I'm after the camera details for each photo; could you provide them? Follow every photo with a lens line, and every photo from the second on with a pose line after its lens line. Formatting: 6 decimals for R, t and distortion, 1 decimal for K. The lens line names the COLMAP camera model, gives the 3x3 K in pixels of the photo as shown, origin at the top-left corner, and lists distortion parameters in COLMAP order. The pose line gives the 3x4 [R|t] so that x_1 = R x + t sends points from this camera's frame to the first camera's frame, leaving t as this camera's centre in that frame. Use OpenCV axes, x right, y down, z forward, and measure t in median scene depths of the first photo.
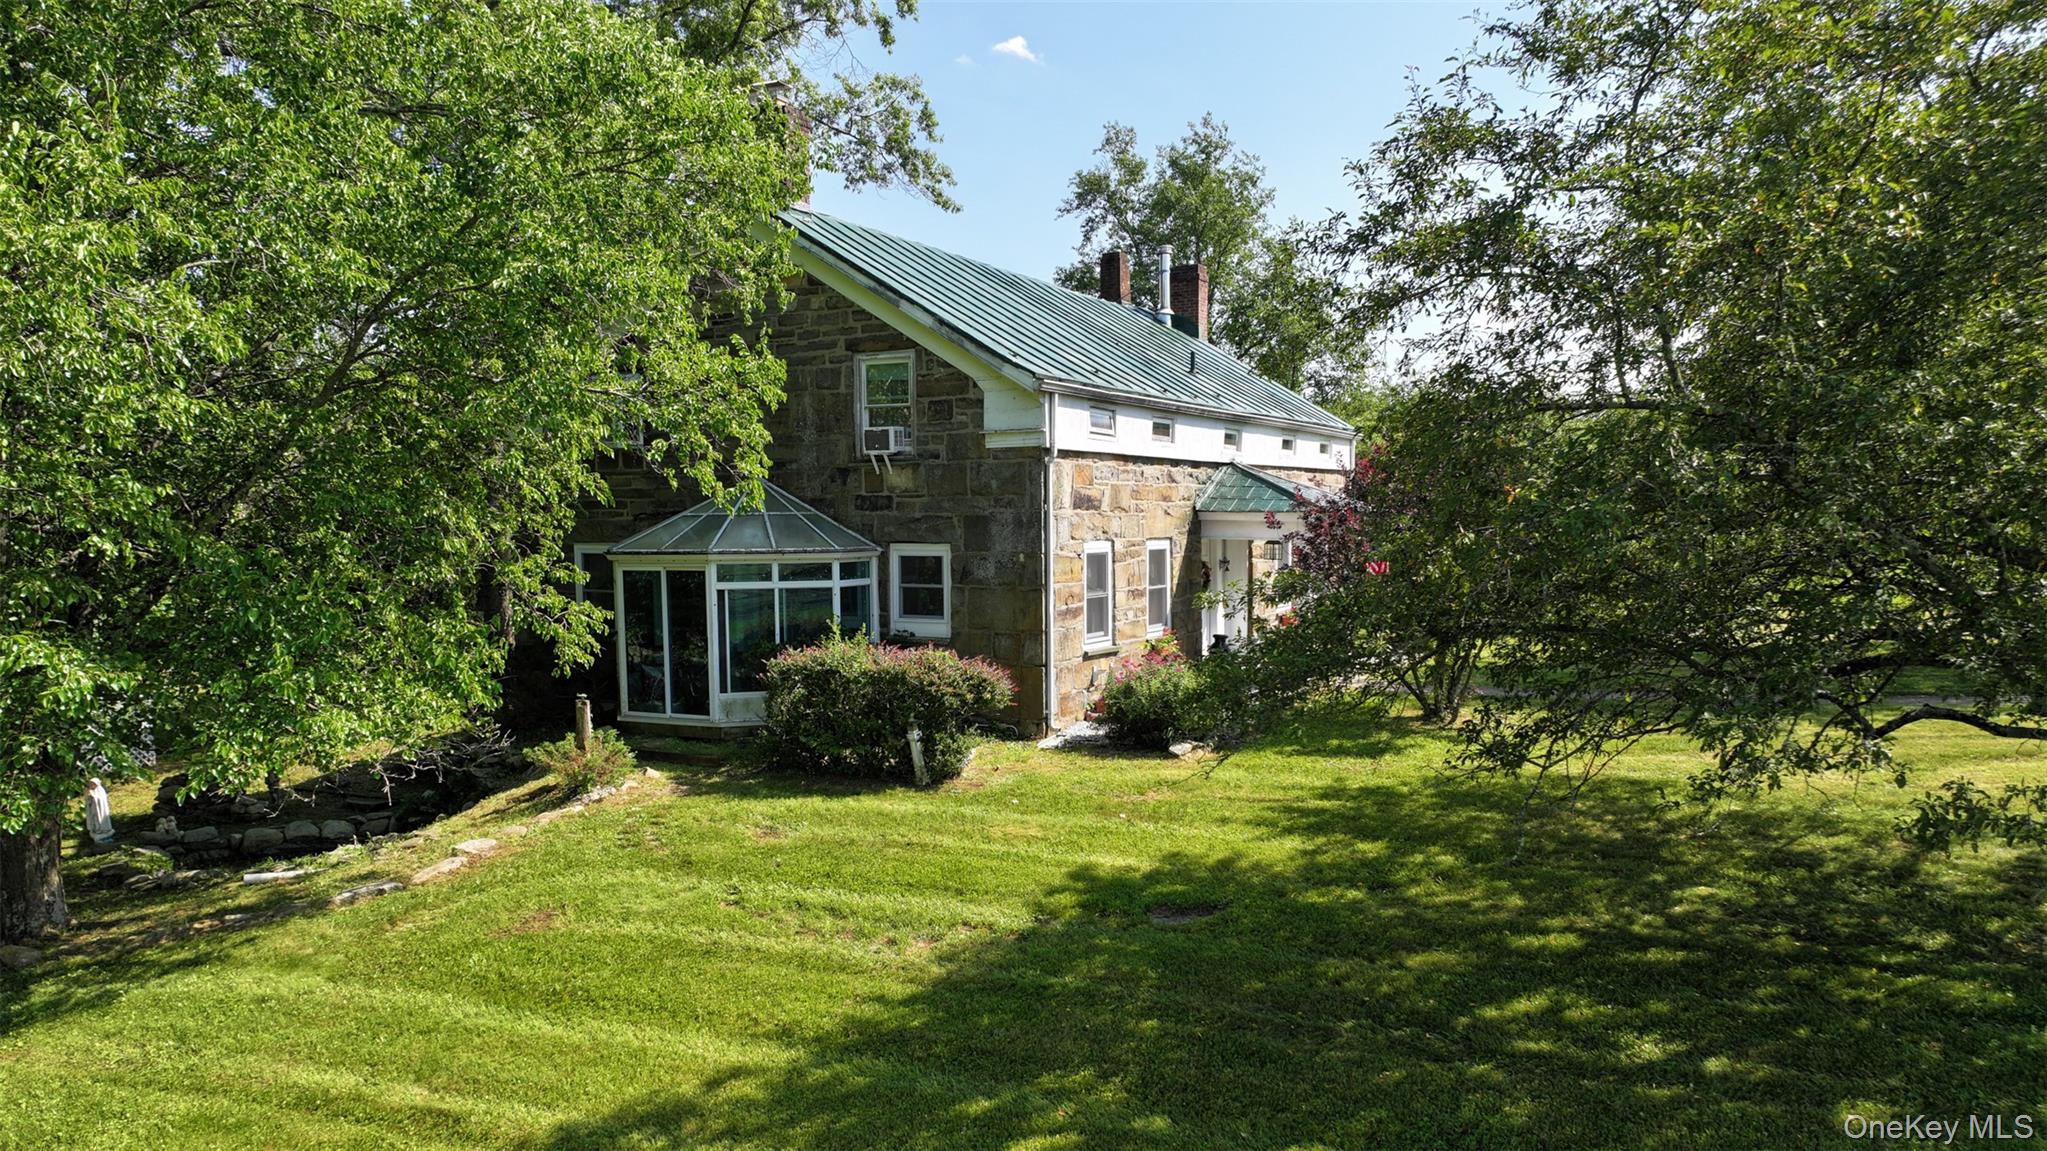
lens RADIAL K [[1359.7, 0, 1024.8], [0, 1359.7, 668.6], [0, 0, 1]] dist [0.005511, 0.000512]
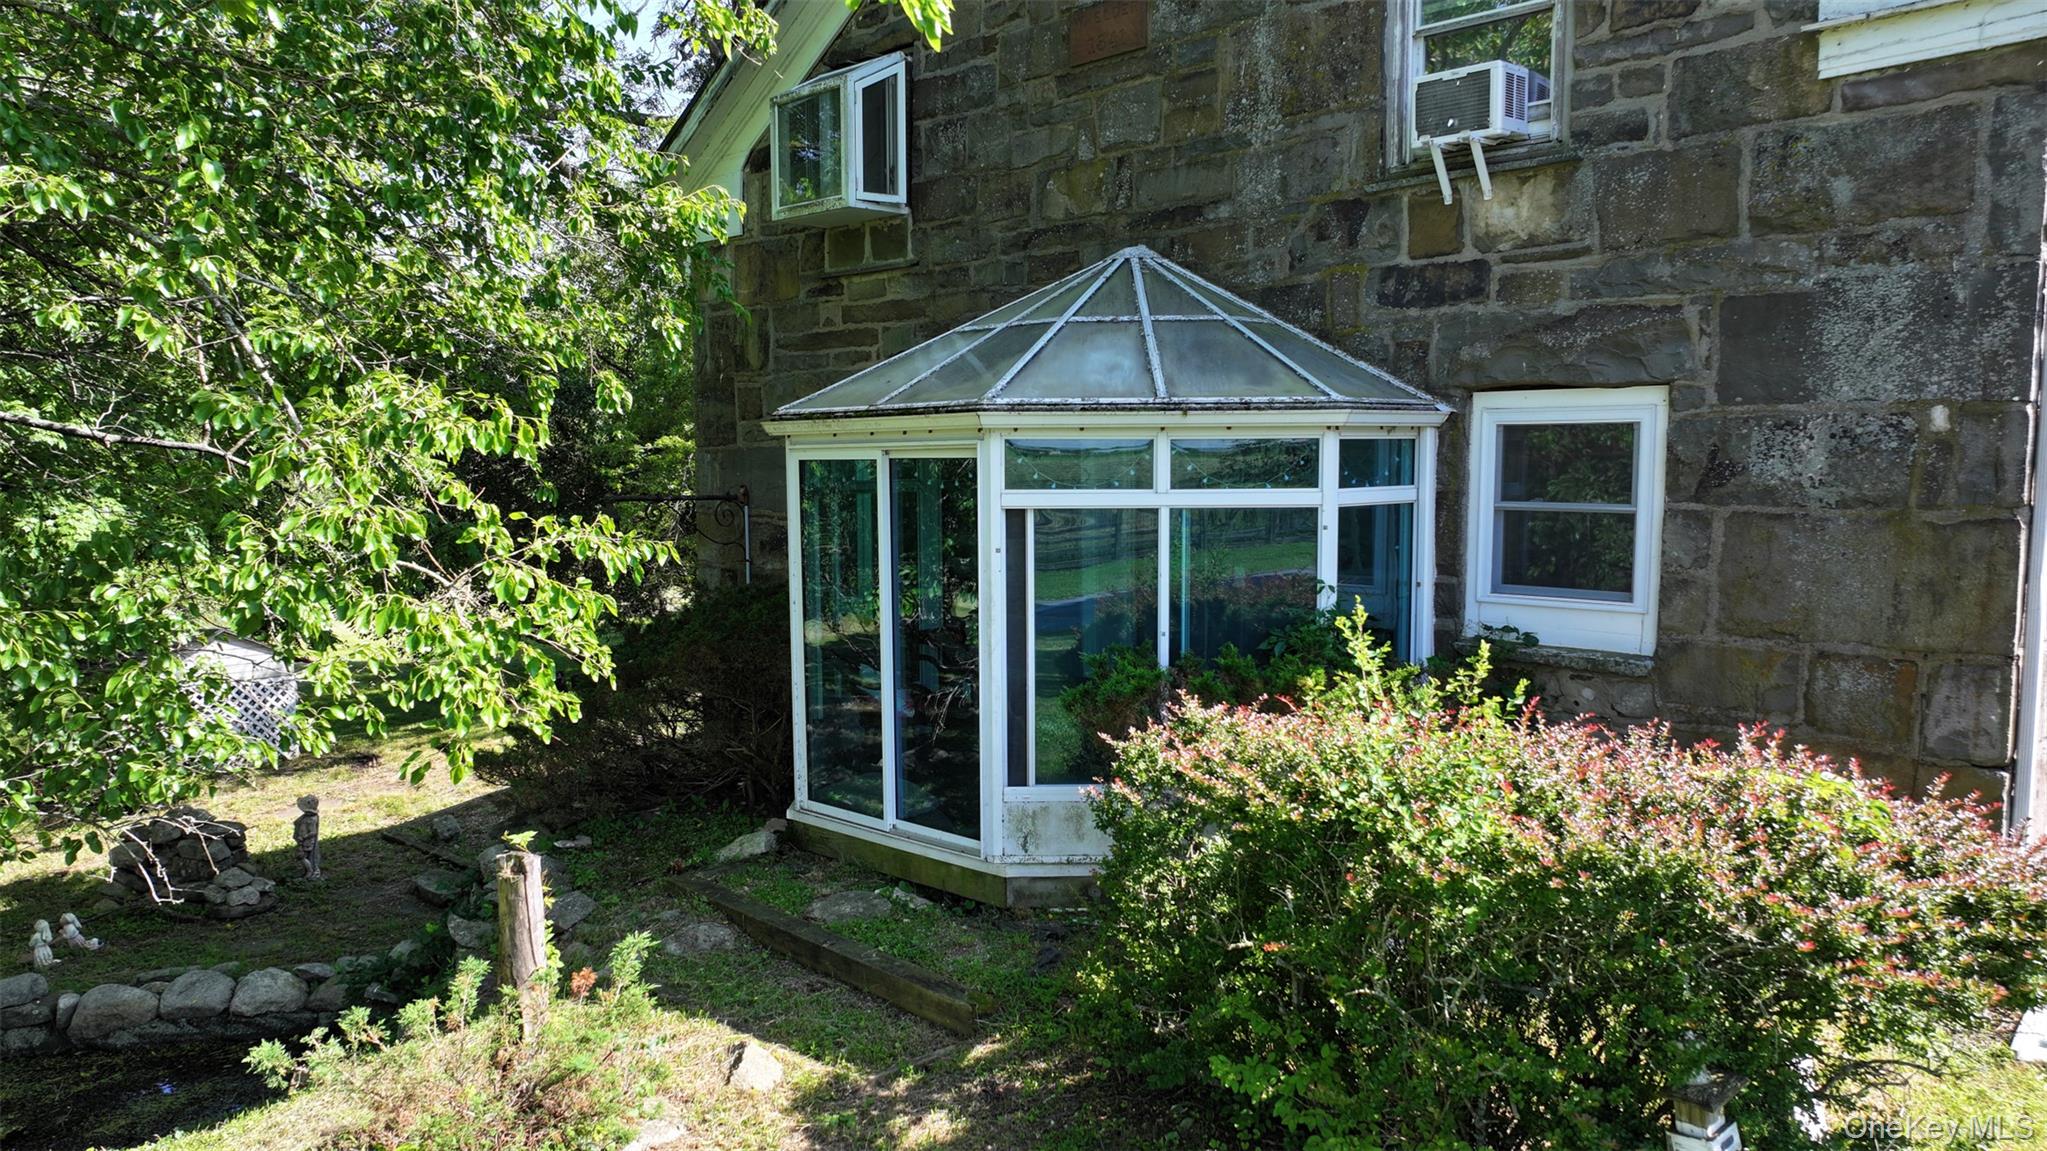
lens RADIAL K [[1503.3, 0, 1023.5], [0, 1503.3, 575.5], [0, 0, 1]] dist [0.004948, 0.000230]
pose [[0.955625, 0.025514, -0.293481, -0.097895], [-0.032560, 0.999286, -0.019150, -0.031206], [0.292783, 0.027856, 0.955773, 0.590955]]
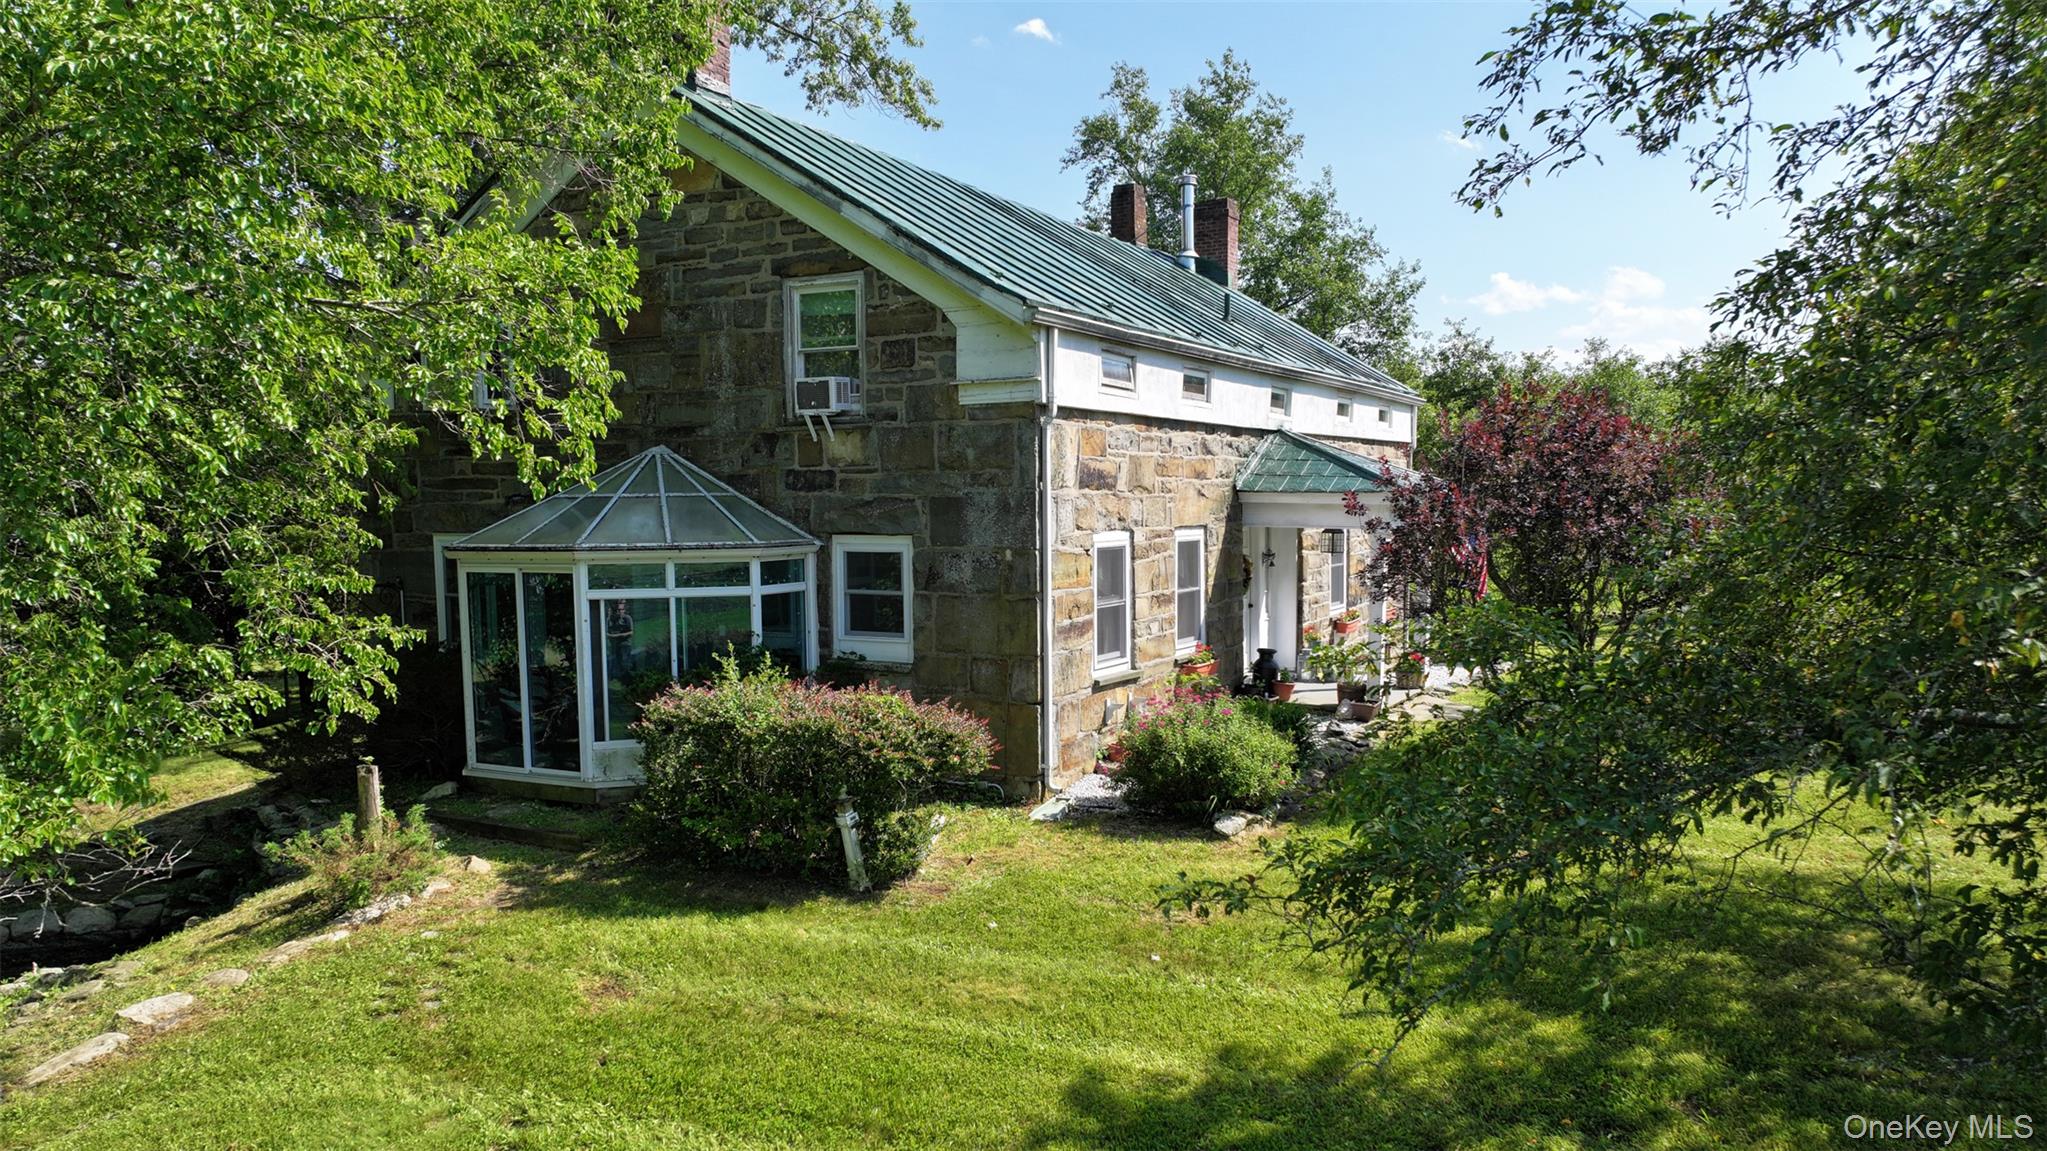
lens RADIAL K [[1407.3, 0, 1025.2], [0, 1407.3, 648.0], [0, 0, 1]] dist [0.003500, 0.000794]
pose [[0.999996, -0.000550, -0.002725, 0.008384], [0.000536, 0.999986, -0.005188, -0.027270], [0.002728, 0.005187, 0.999983, 0.240844]]
